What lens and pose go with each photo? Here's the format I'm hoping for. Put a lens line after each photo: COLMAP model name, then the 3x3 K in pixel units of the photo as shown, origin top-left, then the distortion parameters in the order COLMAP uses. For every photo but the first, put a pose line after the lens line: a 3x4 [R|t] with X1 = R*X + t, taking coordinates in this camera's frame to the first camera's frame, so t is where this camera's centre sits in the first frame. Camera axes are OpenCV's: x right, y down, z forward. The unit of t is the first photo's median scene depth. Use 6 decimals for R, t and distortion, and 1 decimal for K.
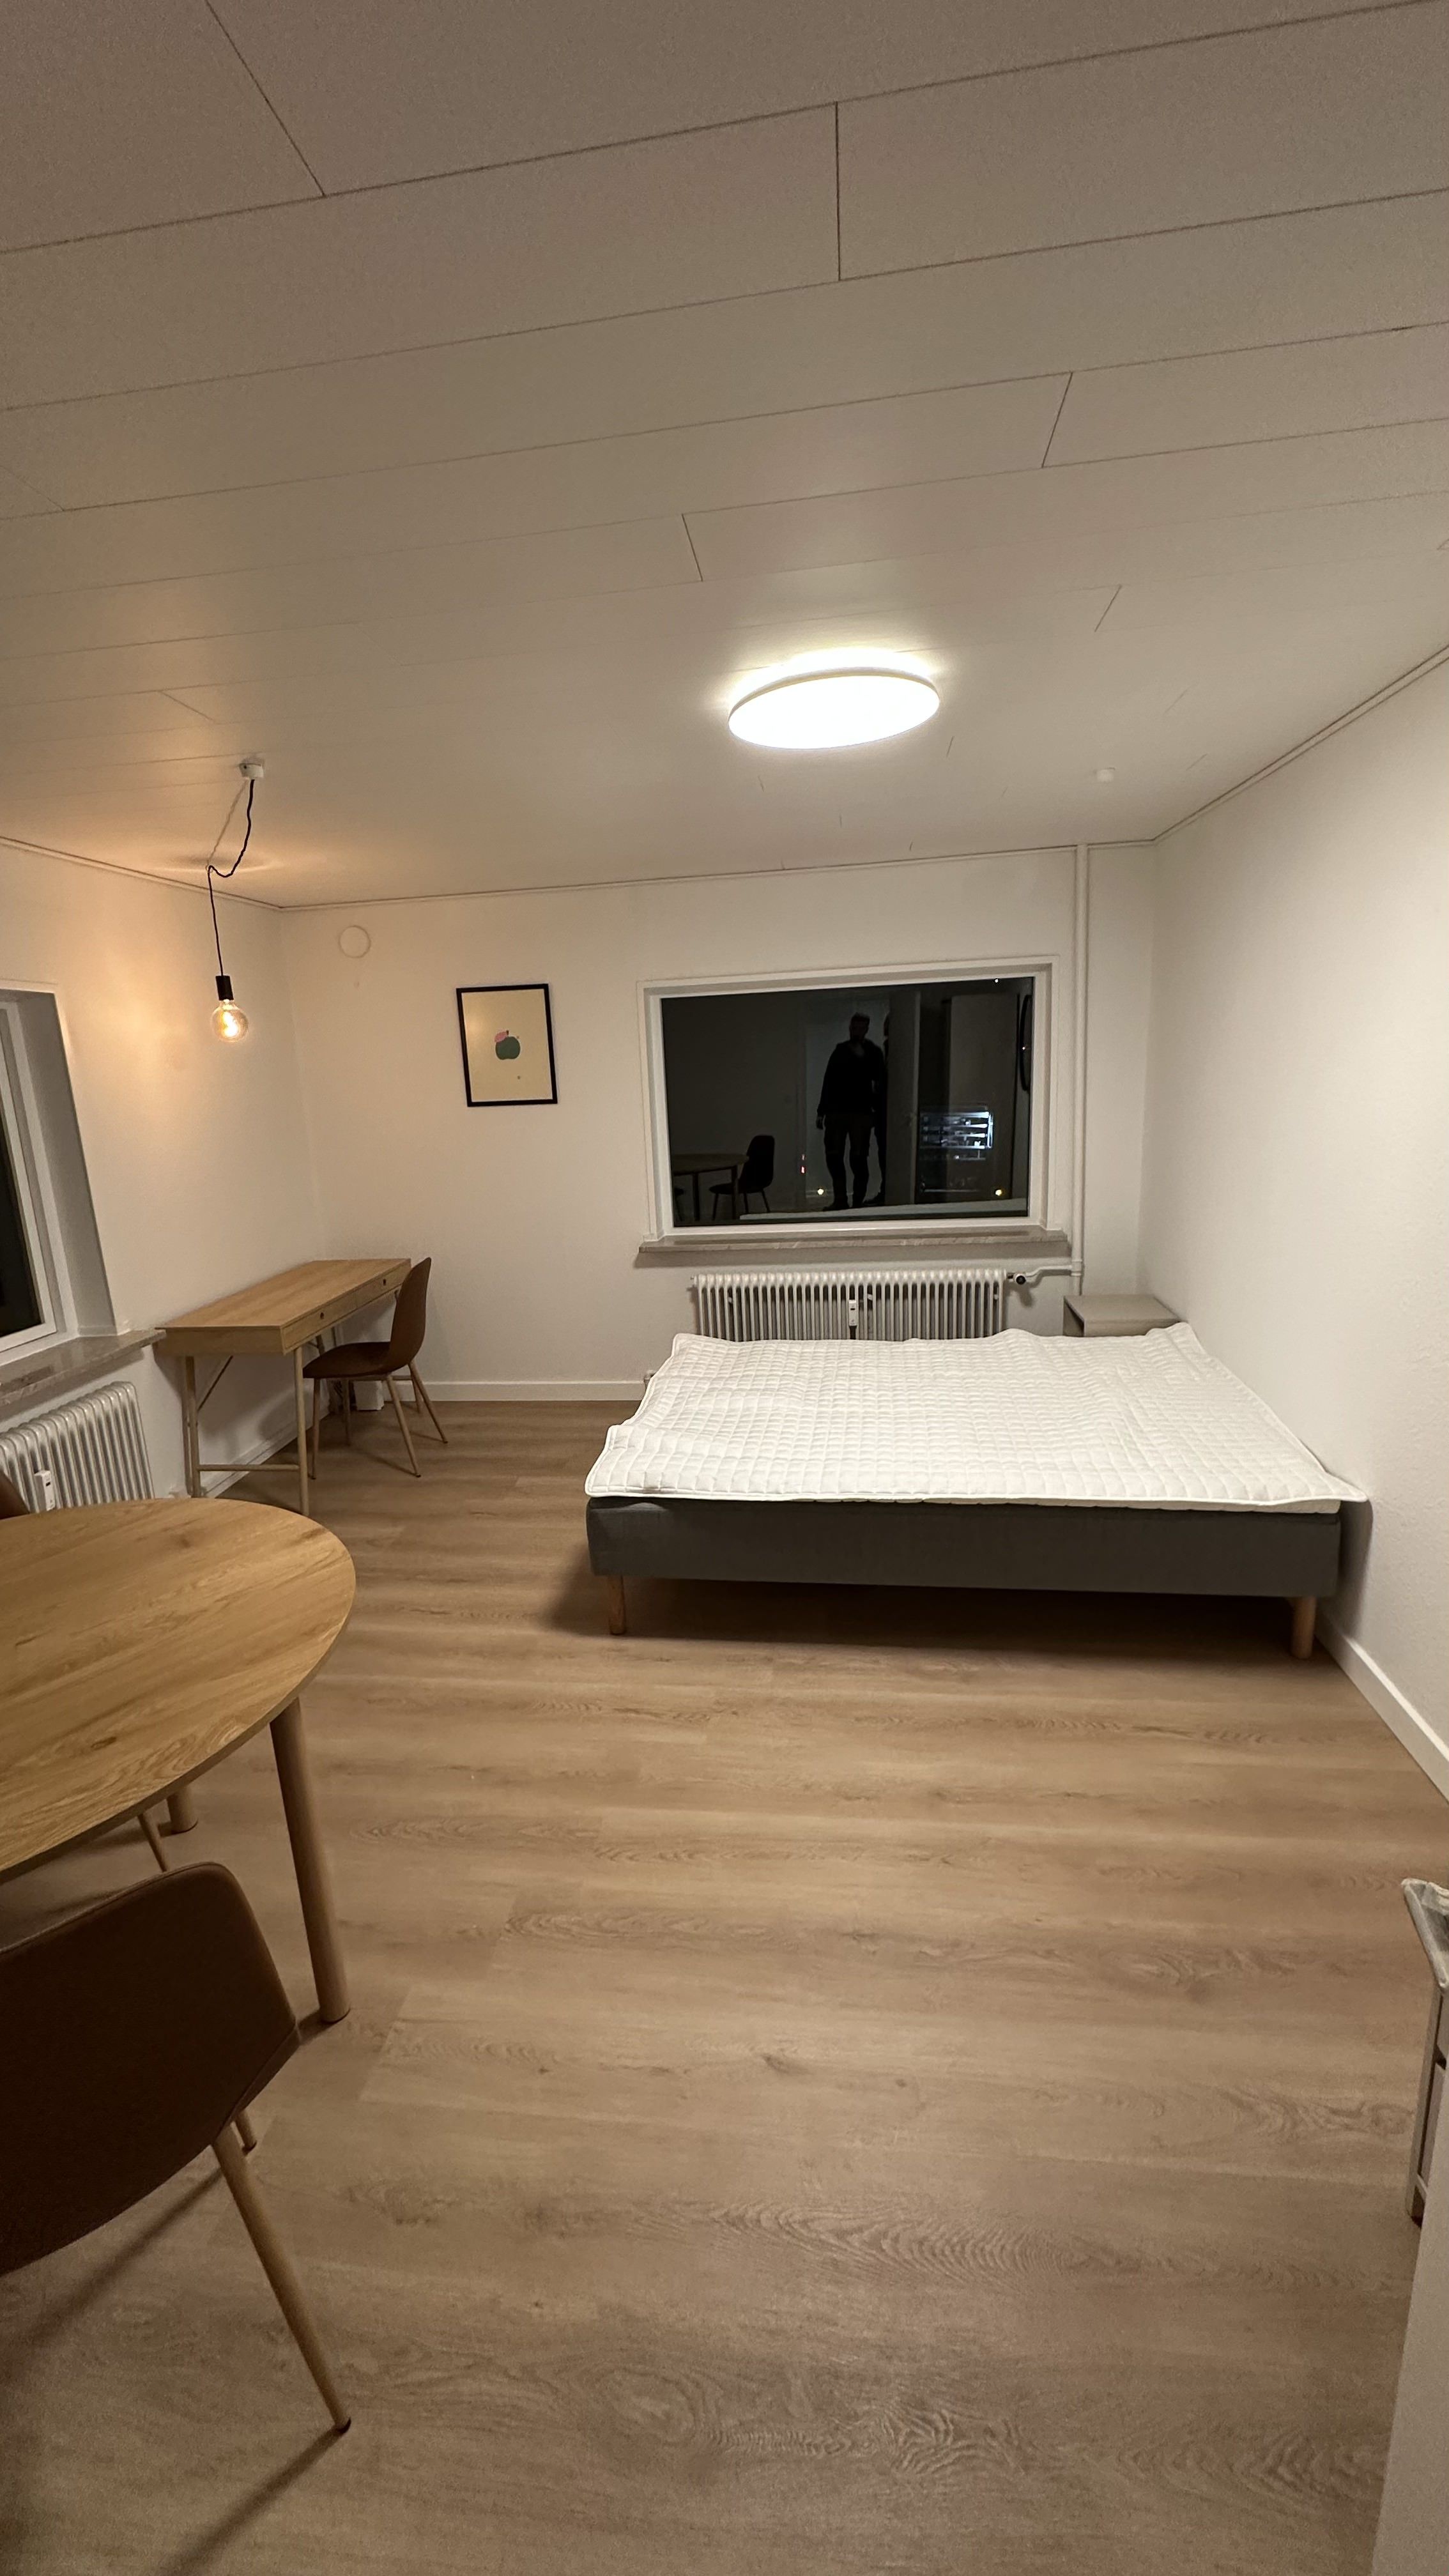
lens RADIAL K [[1024.0, 0, 724.5], [0, 1024.0, 1288.0], [0, 0, 1]] dist [-0.002669, 0.000315]
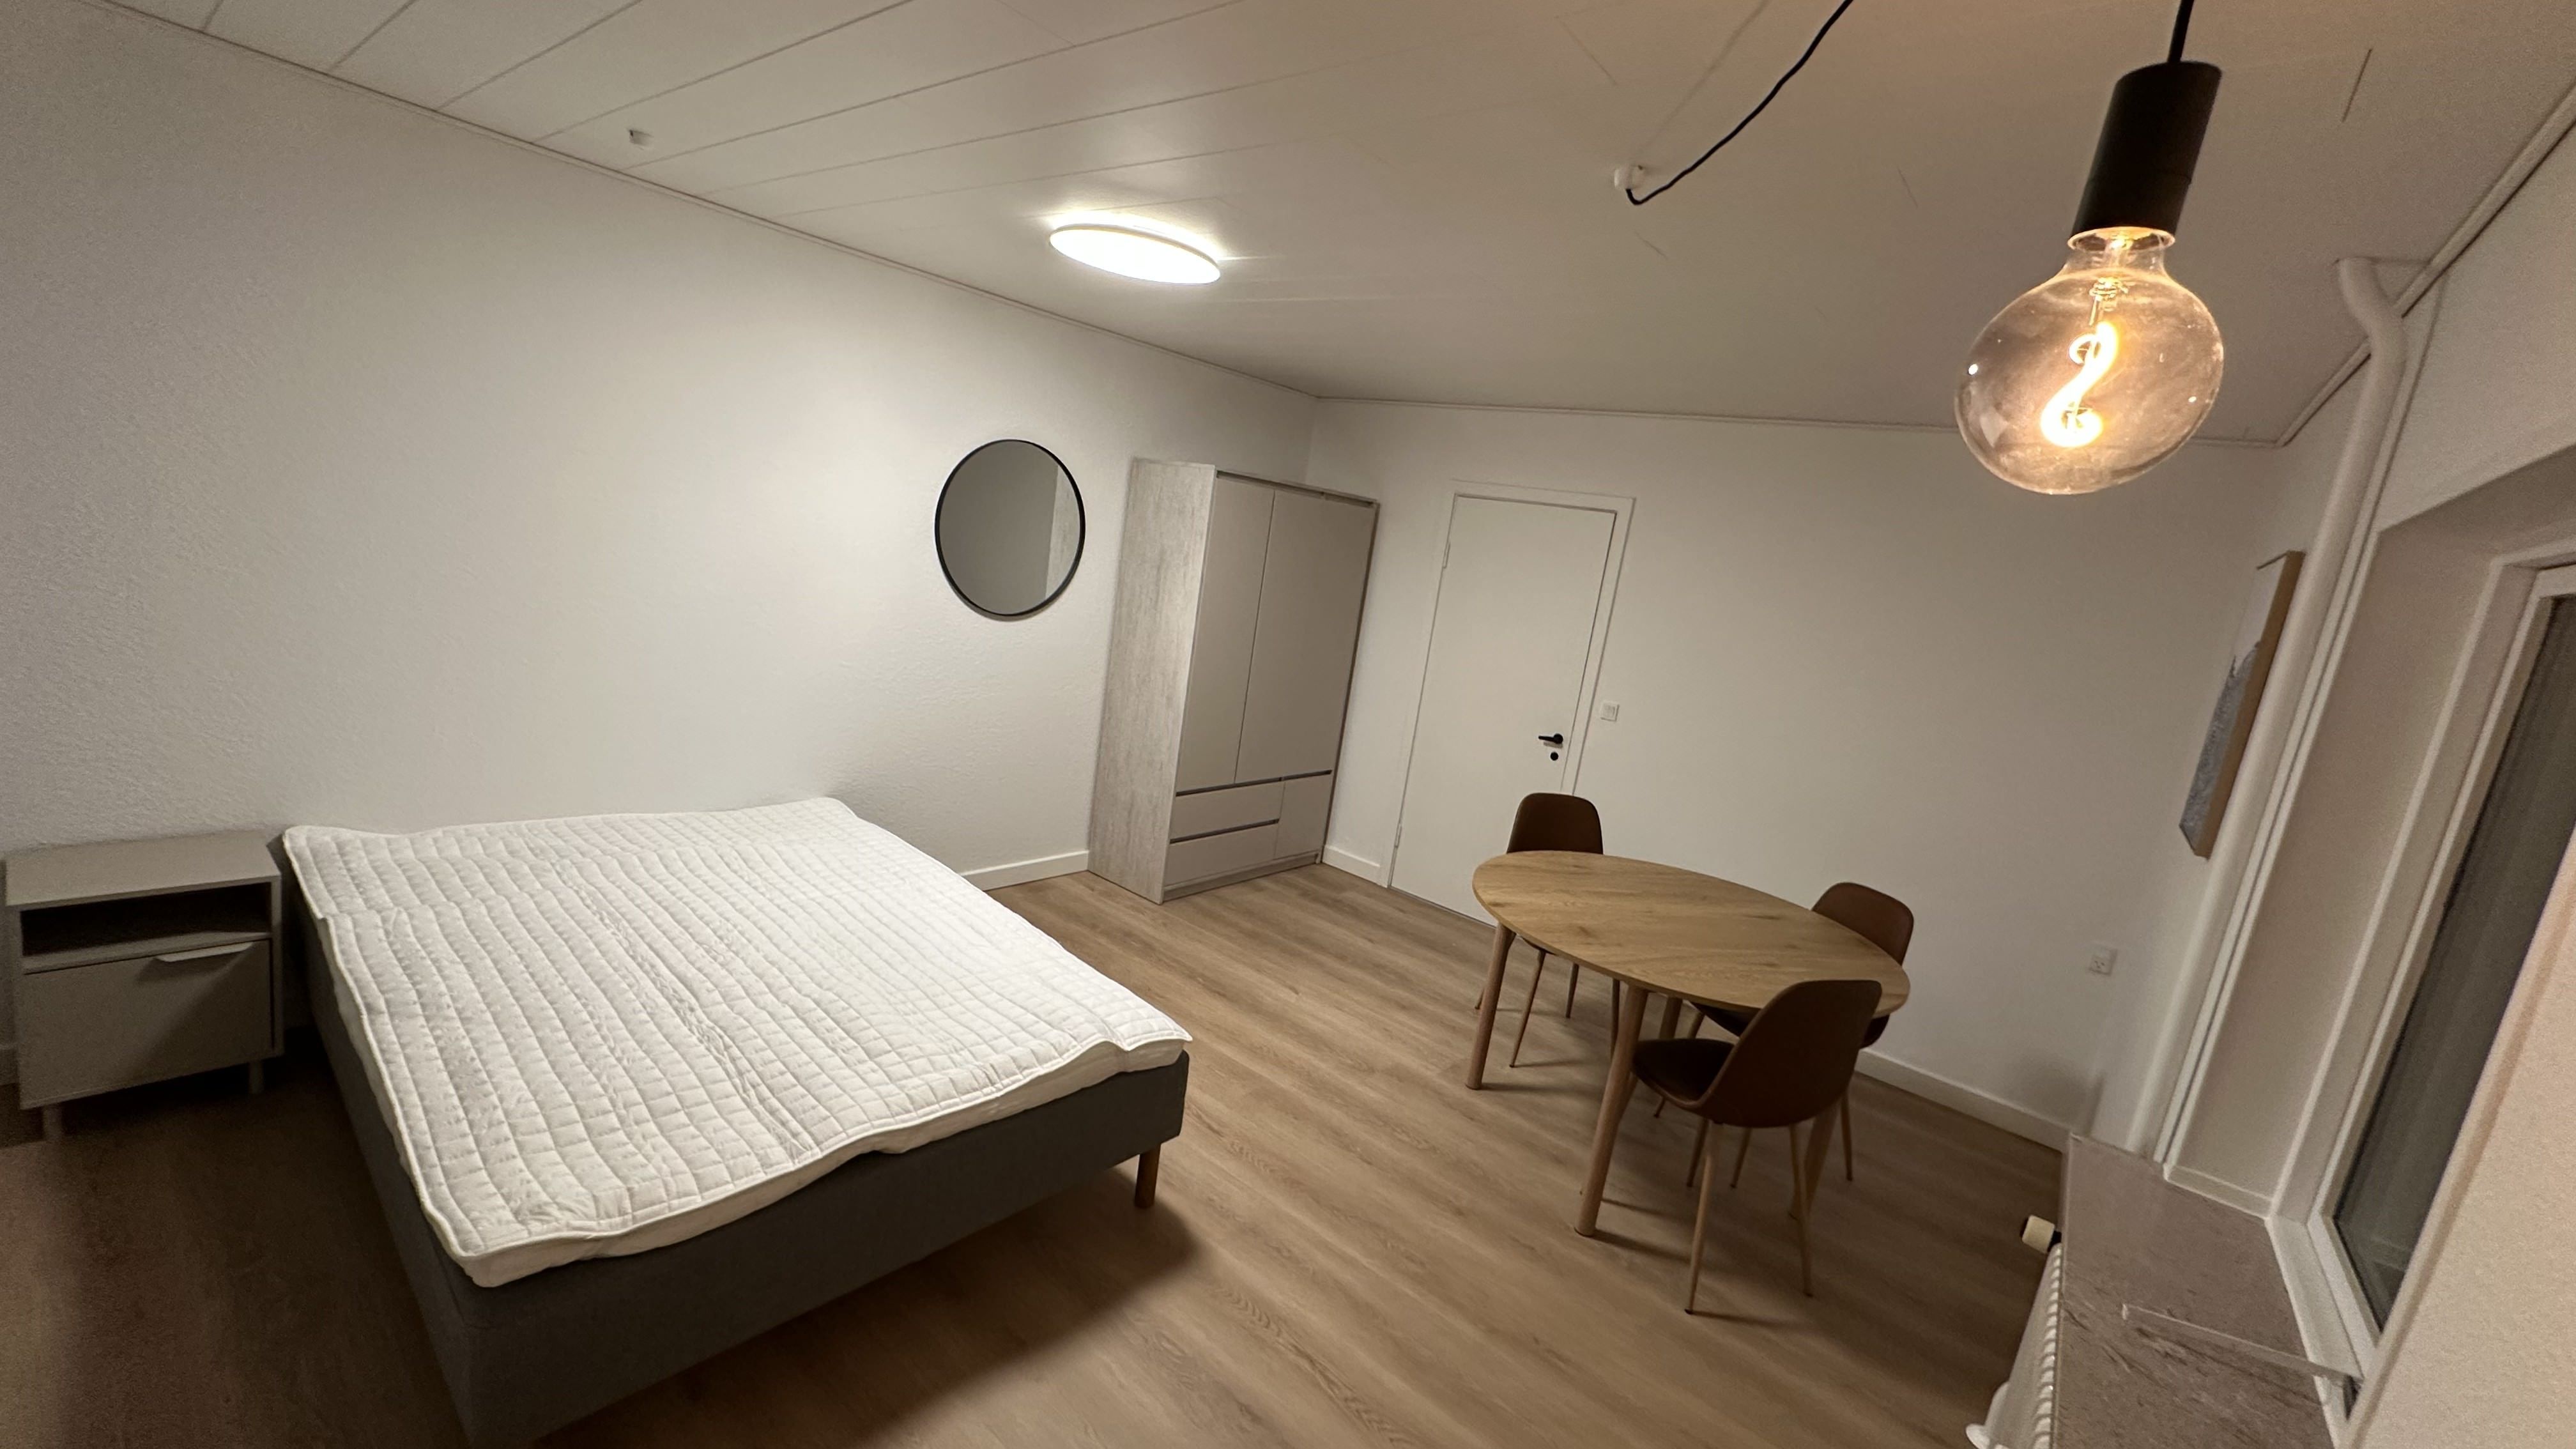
lens RADIAL K [[1024.0, 0, 1288.0], [0, 1024.0, 724.5], [0, 0, 1]] dist [-0.002669, 0.000315]
pose [[-0.835516, -0.171869, 0.521895, -0.571841], [0.017221, 0.941164, 0.337510, -0.319977], [-0.549196, 0.290982, -0.783398, 1.464149]]
